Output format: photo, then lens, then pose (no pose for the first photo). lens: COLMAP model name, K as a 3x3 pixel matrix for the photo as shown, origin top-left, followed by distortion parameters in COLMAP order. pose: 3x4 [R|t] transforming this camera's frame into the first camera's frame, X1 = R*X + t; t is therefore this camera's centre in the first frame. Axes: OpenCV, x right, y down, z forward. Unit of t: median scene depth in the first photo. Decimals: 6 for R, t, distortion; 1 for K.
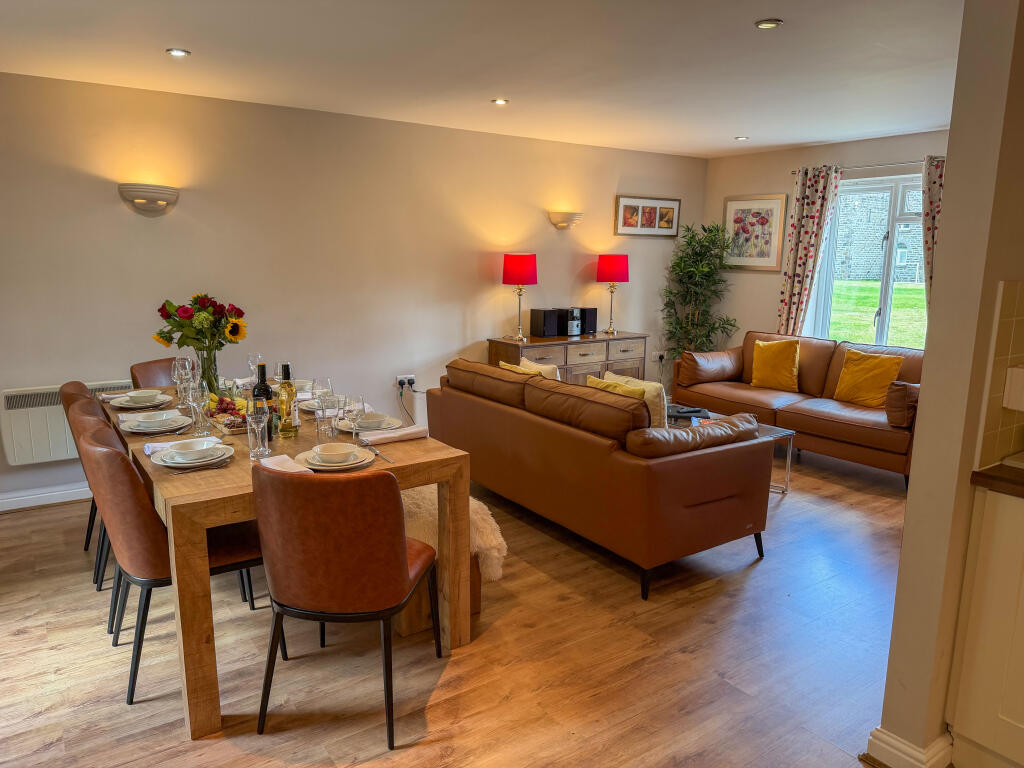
lens RADIAL K [[730.5, 0, 510.3], [0, 730.5, 388.4], [0, 0, 1]] dist [-0.010670, -0.006130]
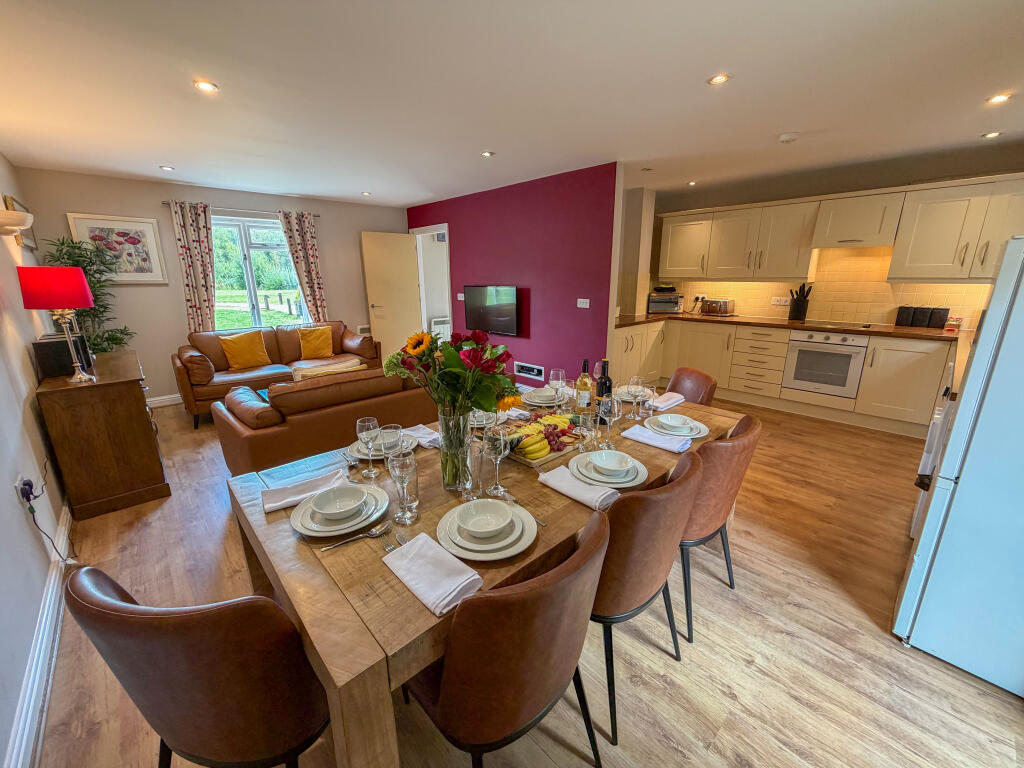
lens RADIAL K [[408.0, 0, 510.7], [0, 408.0, 381.3], [0, 0, 1]] dist [-0.000699, -0.000015]
pose [[-0.140847, -0.263647, 0.954281, -0.429592], [0.181577, 0.940661, 0.286683, -0.100090], [-0.973238, 0.213654, -0.084618, 0.538385]]
